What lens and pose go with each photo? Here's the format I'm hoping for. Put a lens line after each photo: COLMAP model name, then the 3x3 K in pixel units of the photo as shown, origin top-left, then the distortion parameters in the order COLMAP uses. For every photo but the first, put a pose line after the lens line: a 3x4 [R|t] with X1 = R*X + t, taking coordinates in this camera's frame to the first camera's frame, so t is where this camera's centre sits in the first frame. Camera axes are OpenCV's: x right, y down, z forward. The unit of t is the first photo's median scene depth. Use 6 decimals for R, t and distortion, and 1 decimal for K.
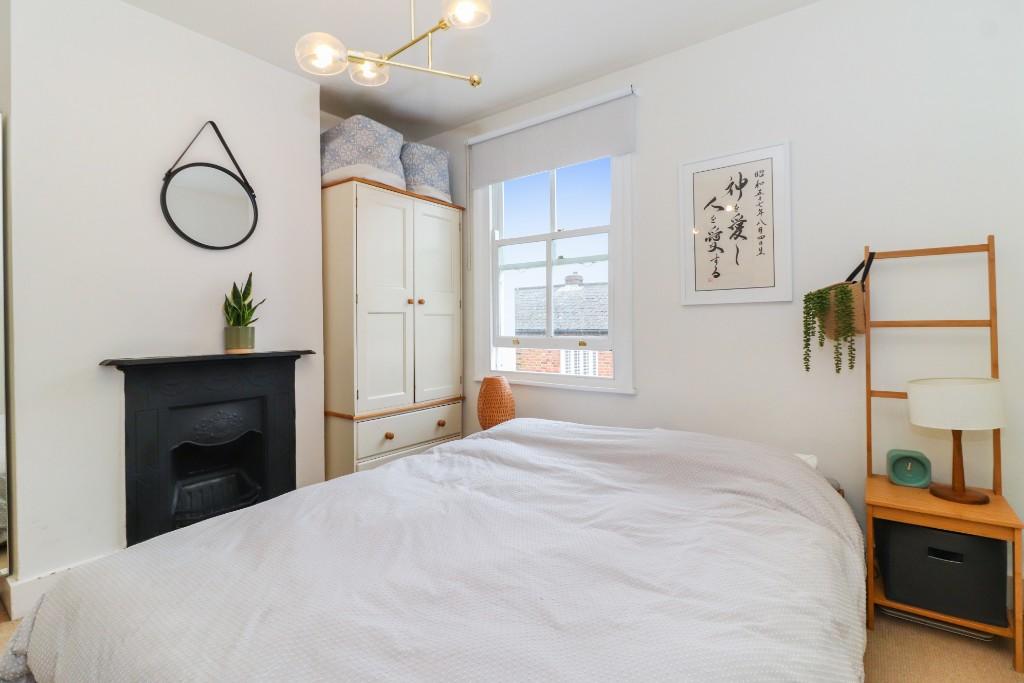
lens RADIAL K [[473.4, 0, 508.3], [0, 473.4, 336.1], [0, 0, 1]] dist [-0.004891, -0.000763]
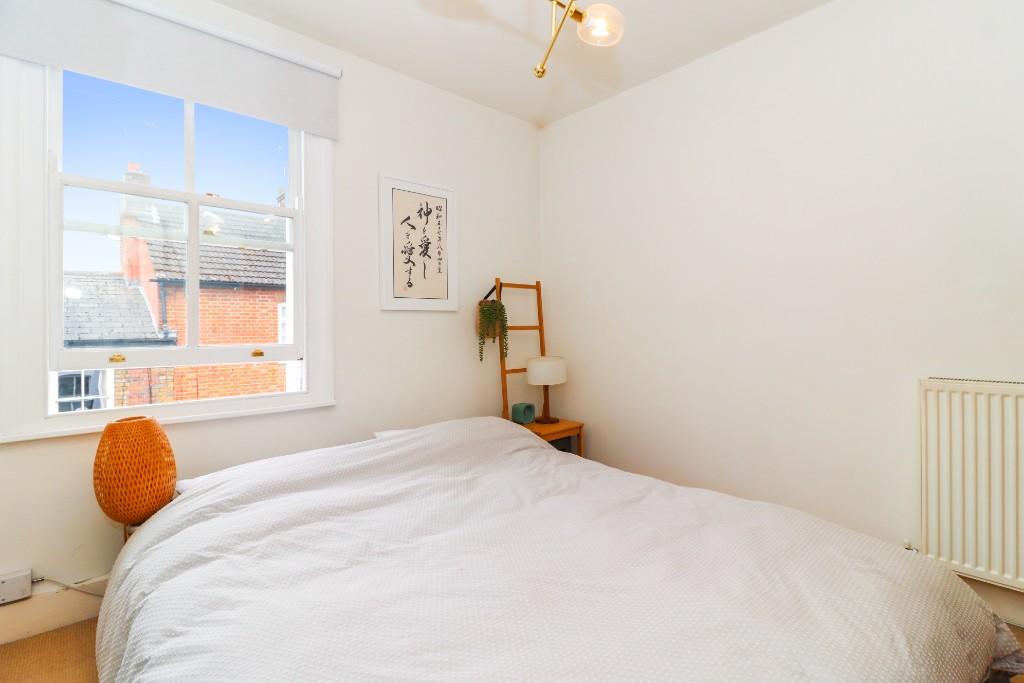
lens RADIAL K [[473.4, 0, 508.6], [0, 473.4, 334.8], [0, 0, 1]] dist [-0.004891, -0.000763]
pose [[0.193552, -0.004008, 0.981082, -0.665668], [0.034224, 0.999411, -0.002669, 0.002038], [-0.980493, 0.034093, 0.193575, 0.585102]]
